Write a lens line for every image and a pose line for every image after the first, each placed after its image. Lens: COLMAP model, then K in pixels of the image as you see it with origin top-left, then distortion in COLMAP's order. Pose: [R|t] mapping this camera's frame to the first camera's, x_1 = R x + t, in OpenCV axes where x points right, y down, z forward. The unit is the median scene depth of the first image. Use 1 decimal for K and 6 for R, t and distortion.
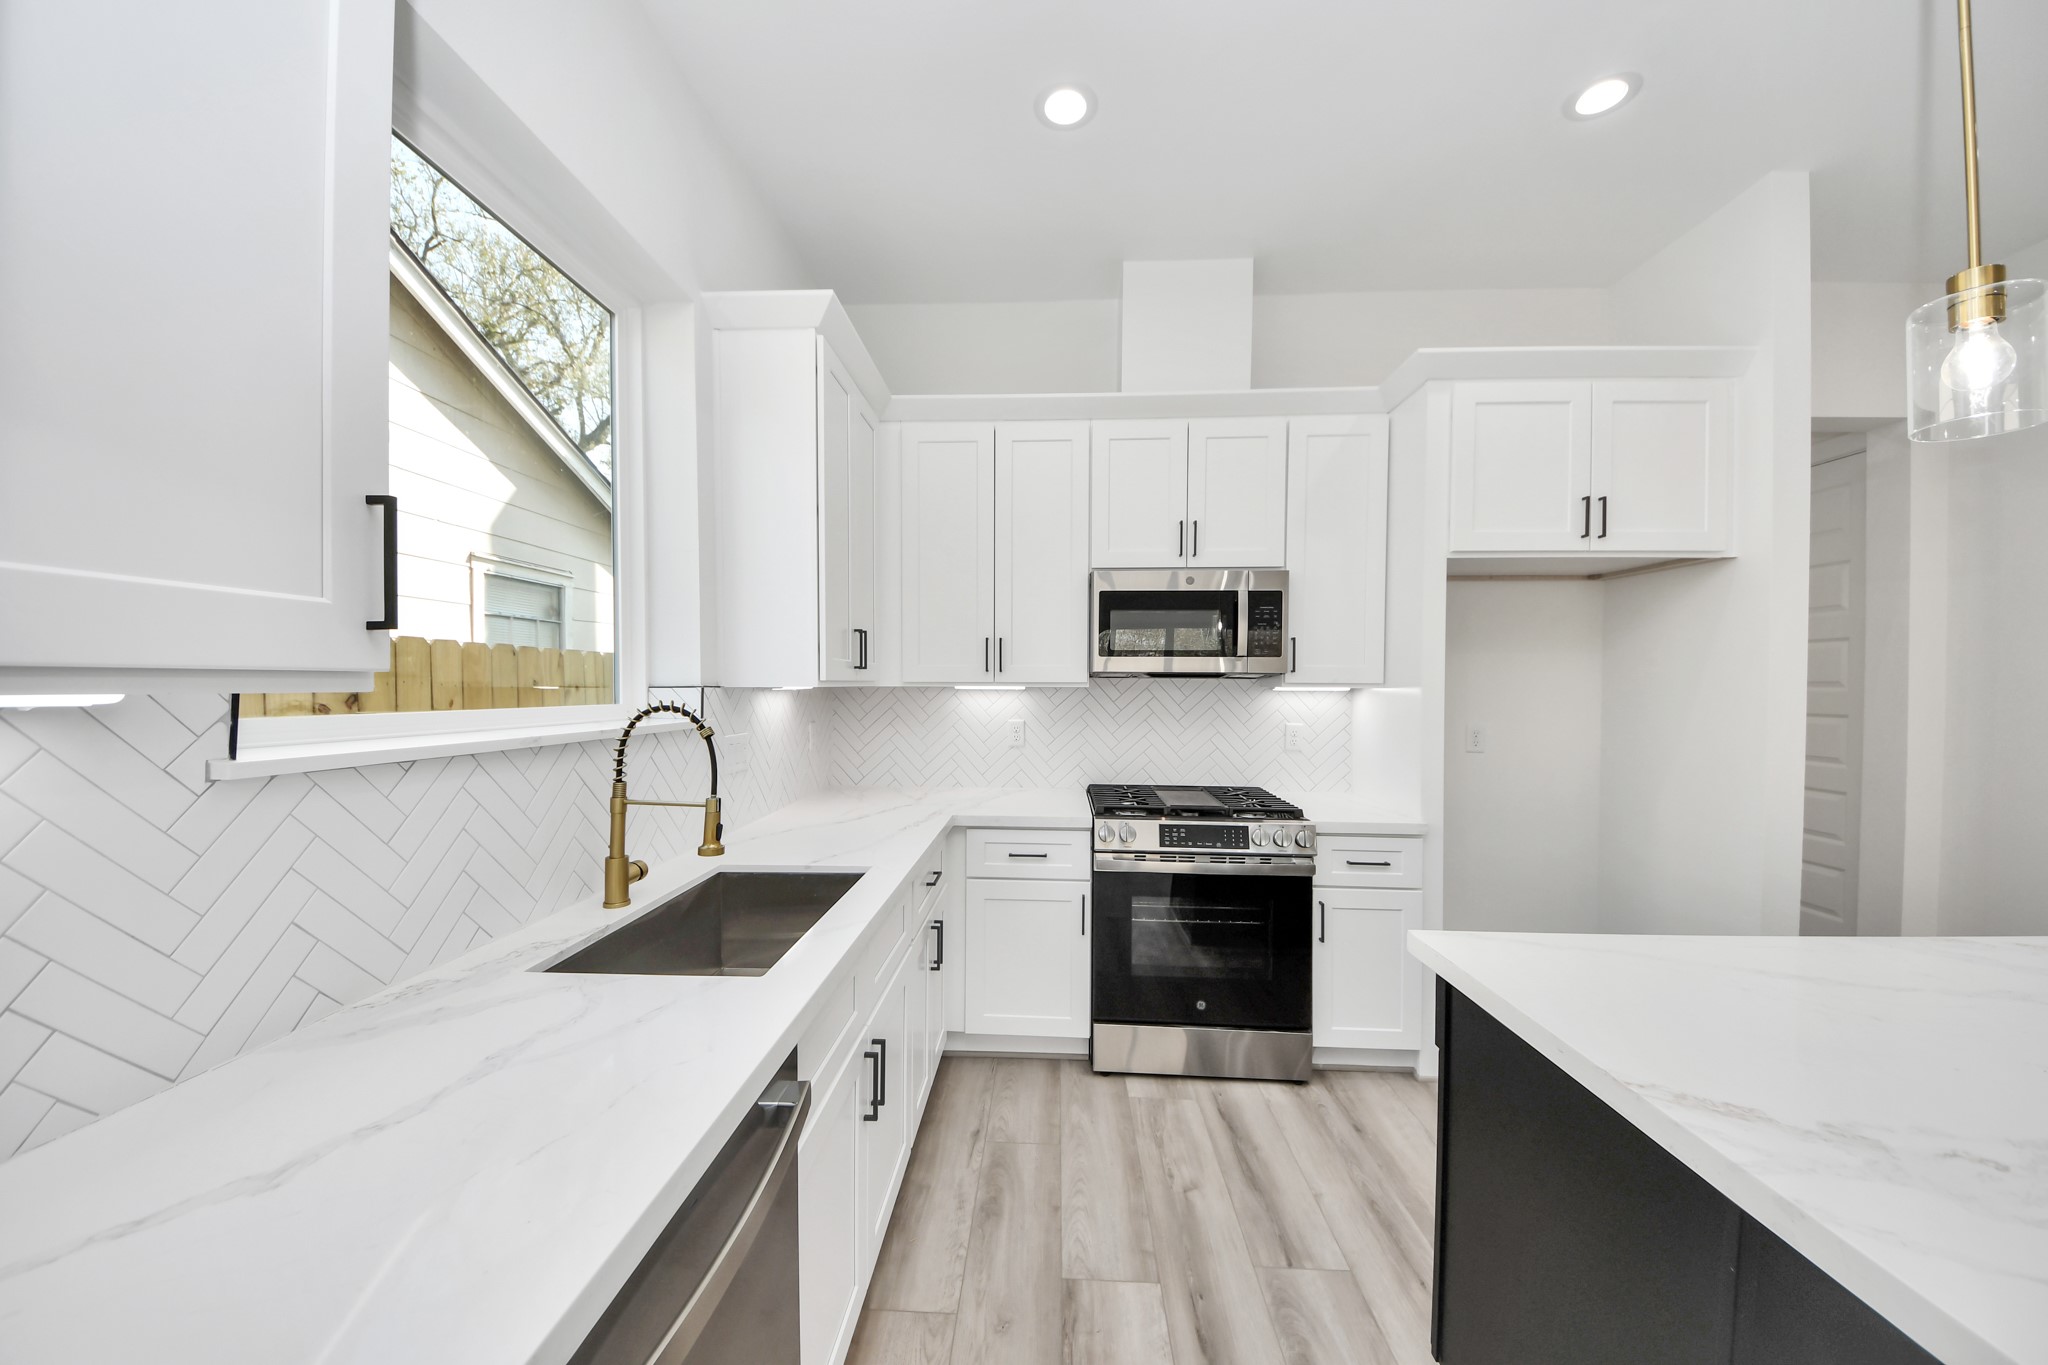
lens RADIAL K [[740.0, 0, 1024.3], [0, 740.0, 695.0], [0, 0, 1]] dist [0.031368, -0.025108]
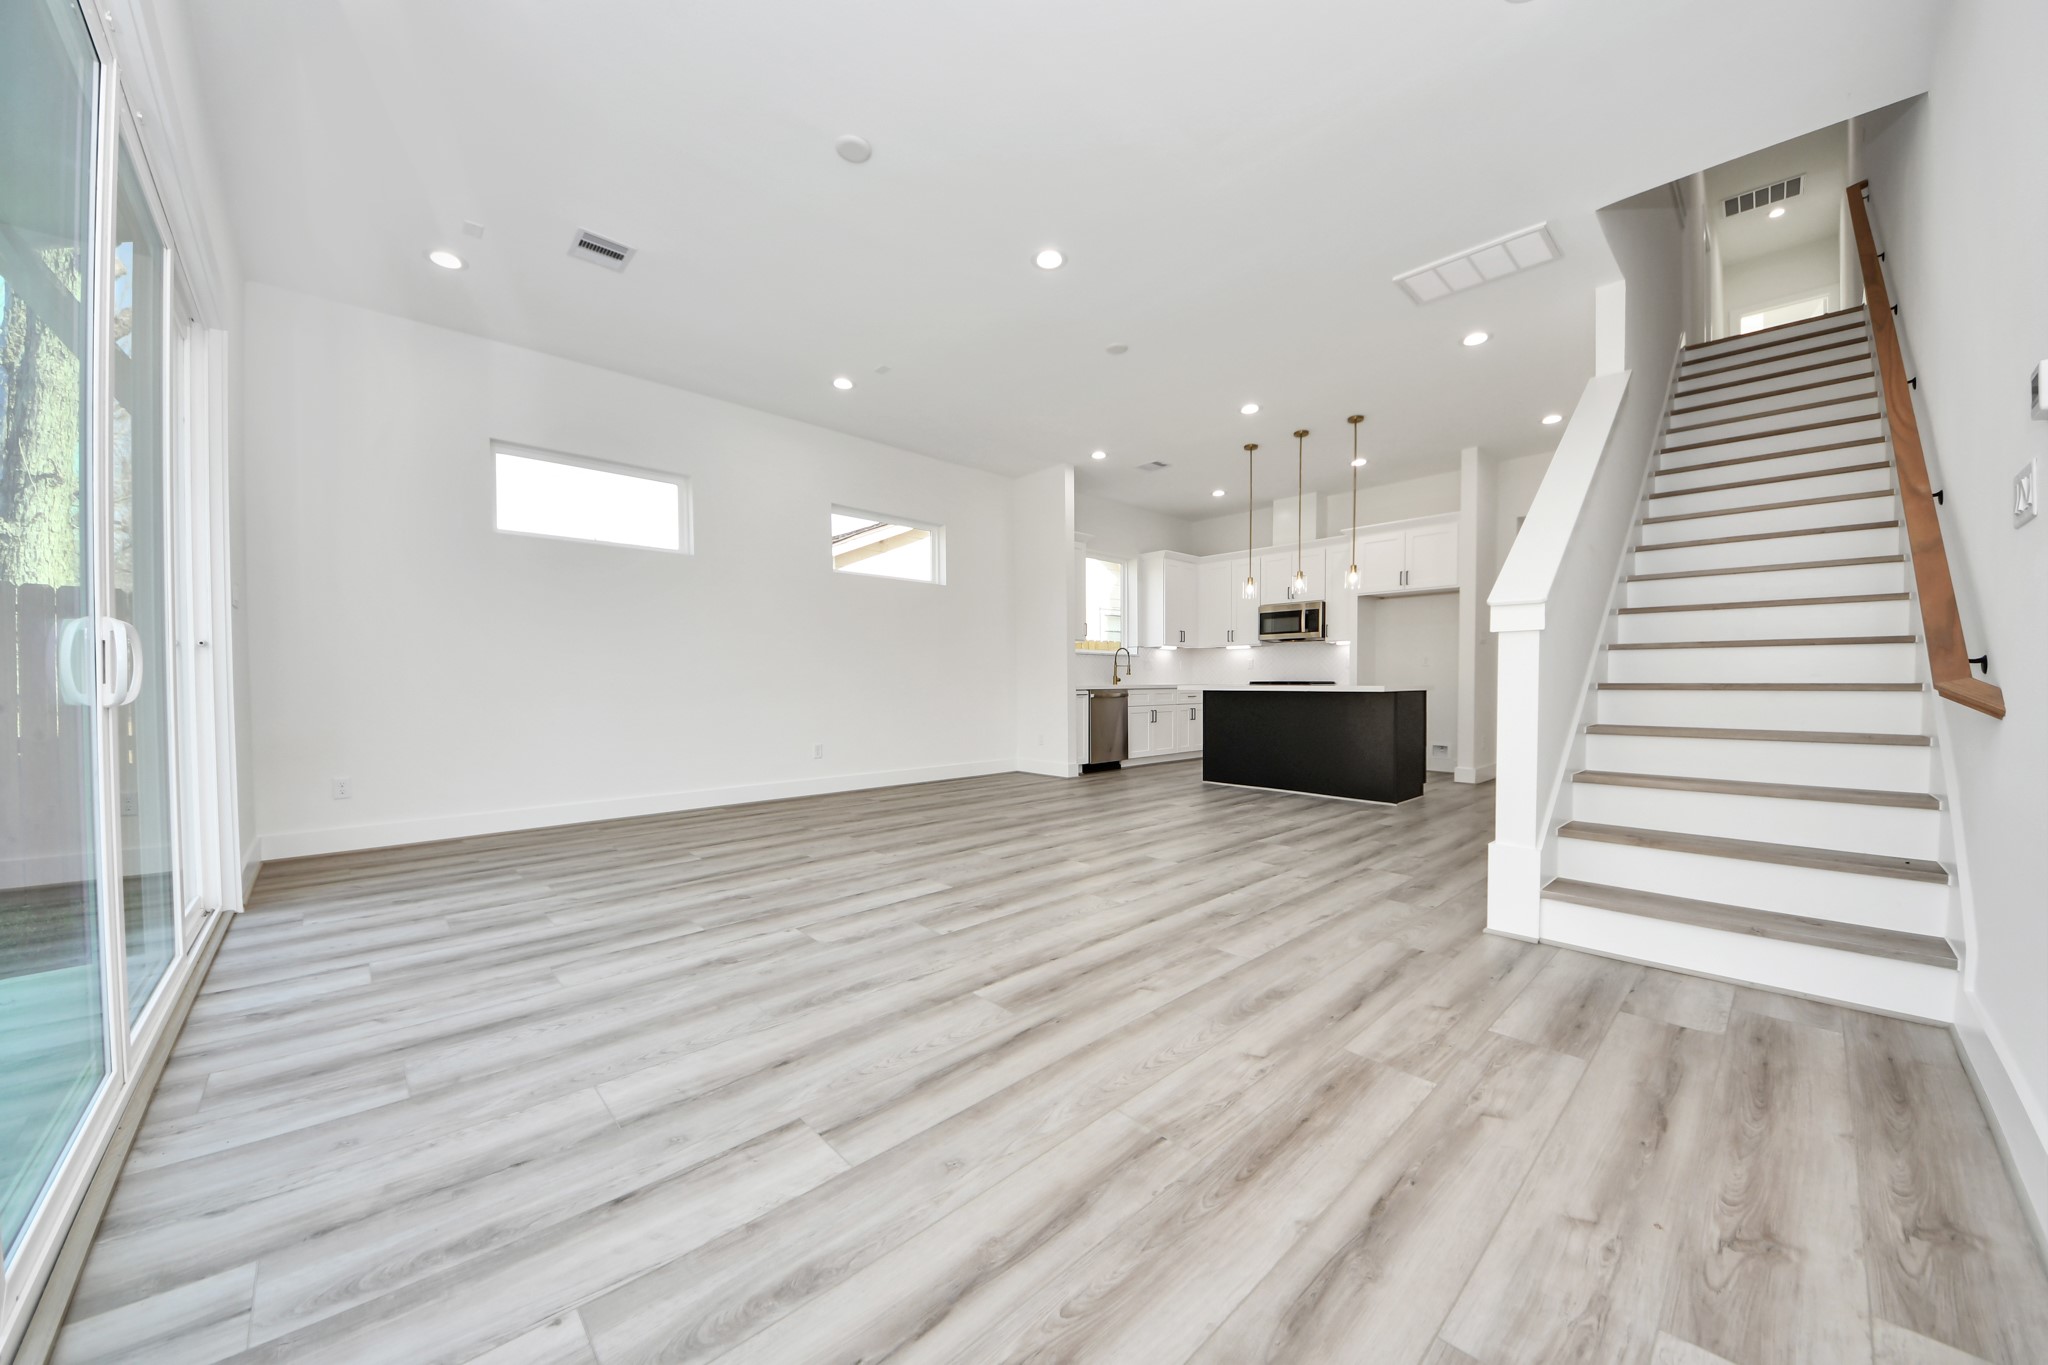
lens RADIAL K [[720.2, 0, 1017.4], [0, 720.2, 688.1], [0, 0, 1]] dist [0.038681, -0.023558]
pose [[0.720614, 0.000056, -0.693337, 1.616186], [0.000719, 0.999999, 0.000828, 0.184682], [0.693337, -0.001095, 0.720613, -2.057016]]
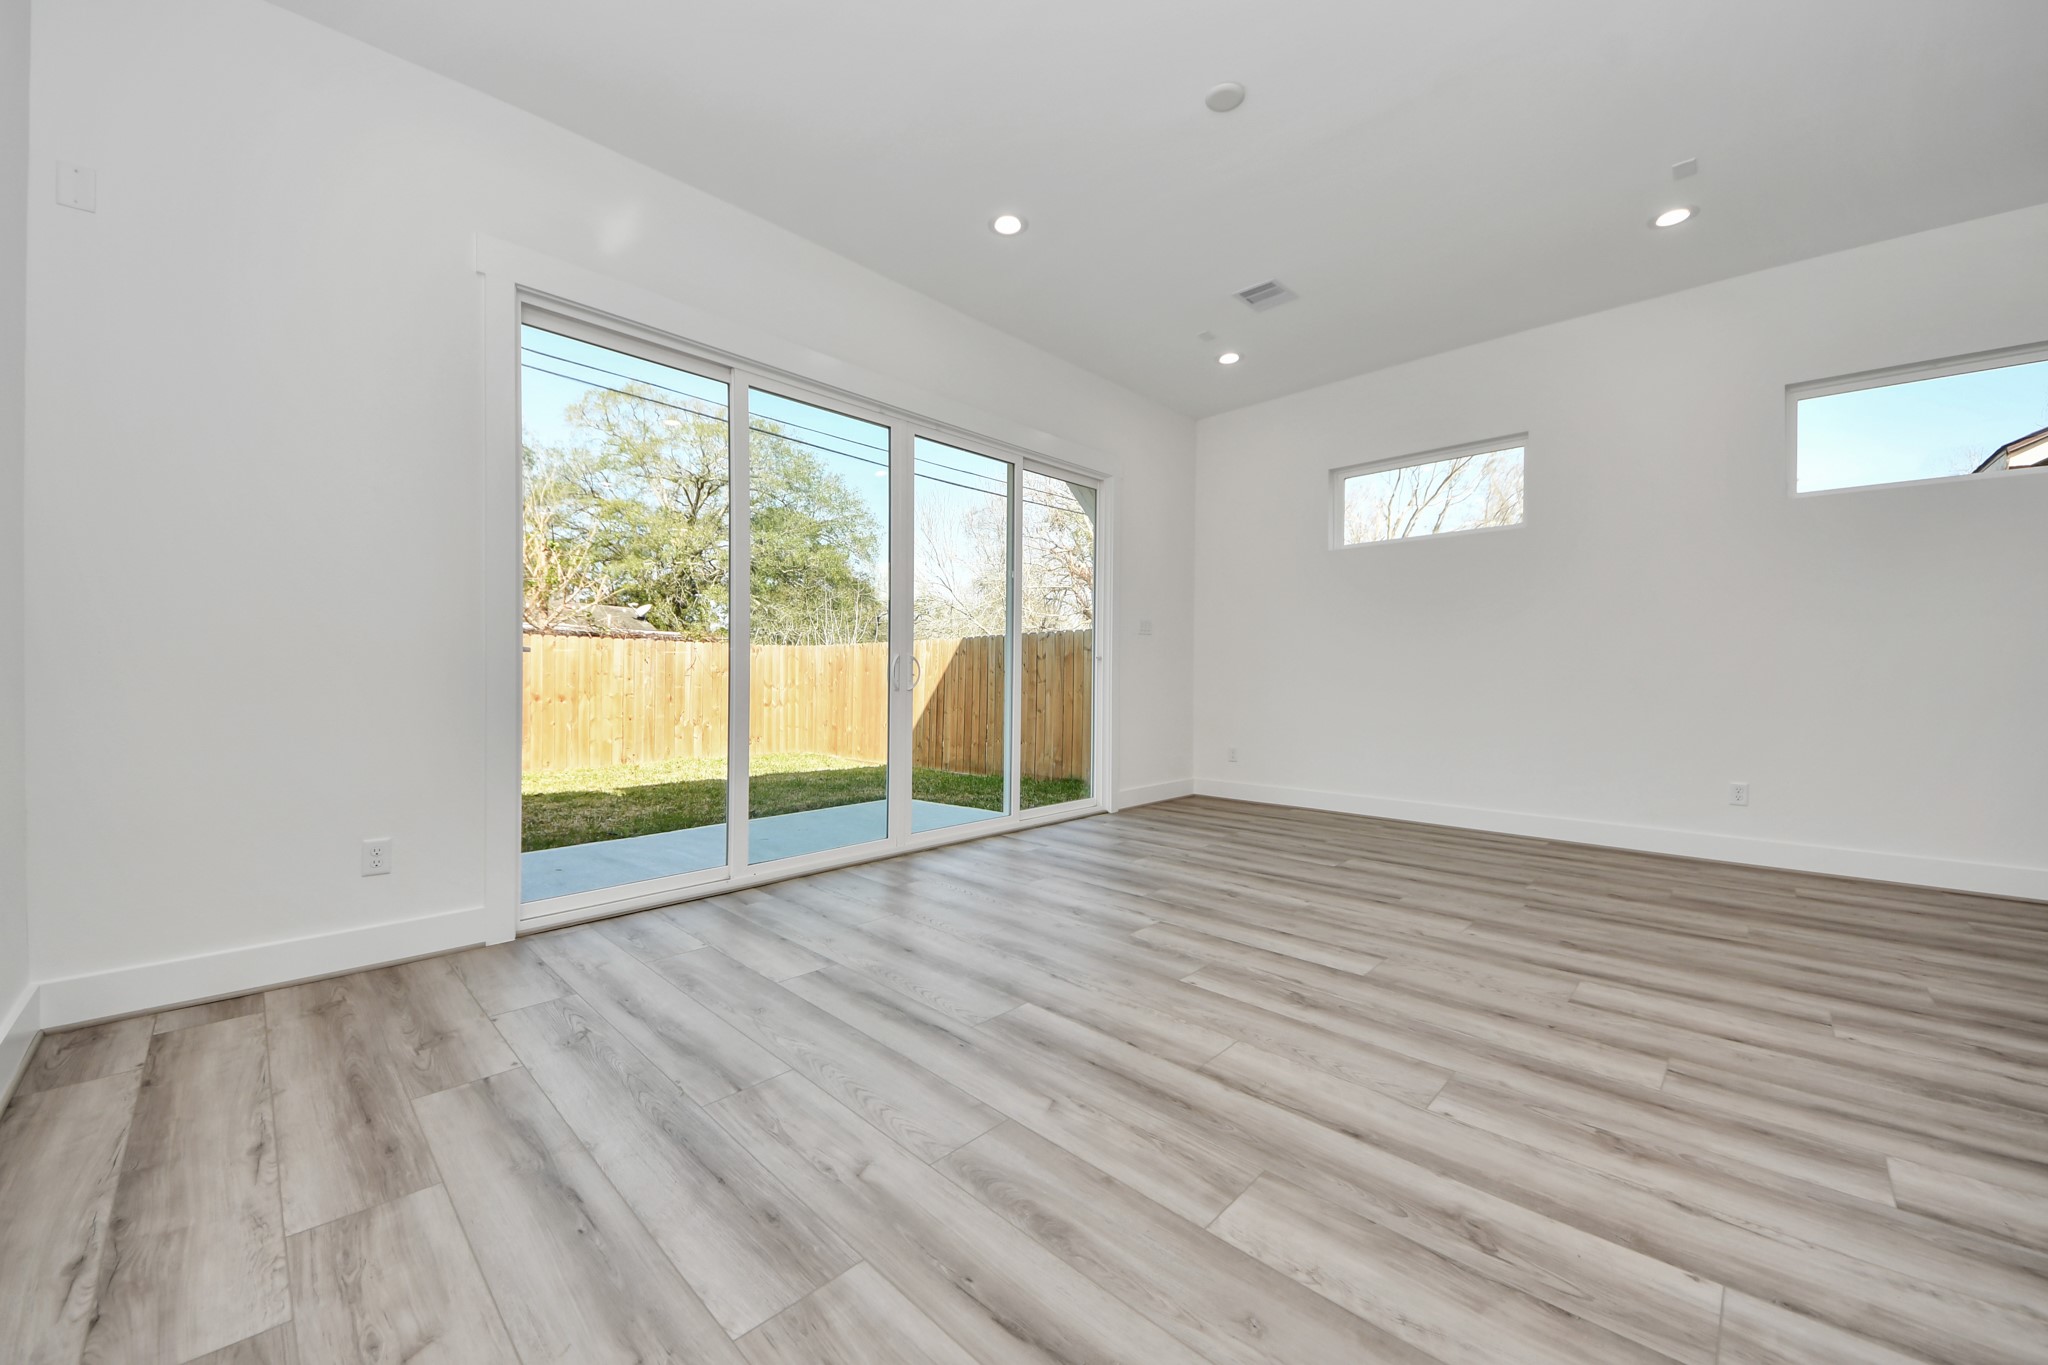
lens RADIAL K [[754.8, 0, 1009.2], [0, 754.8, 682.6], [0, 0, 1]] dist [0.035055, -0.020709]
pose [[-0.659382, -0.001919, -0.751806, 1.650897], [-0.013802, 0.999859, 0.009553, 0.171583], [0.751681, 0.016676, -0.659316, -0.903677]]
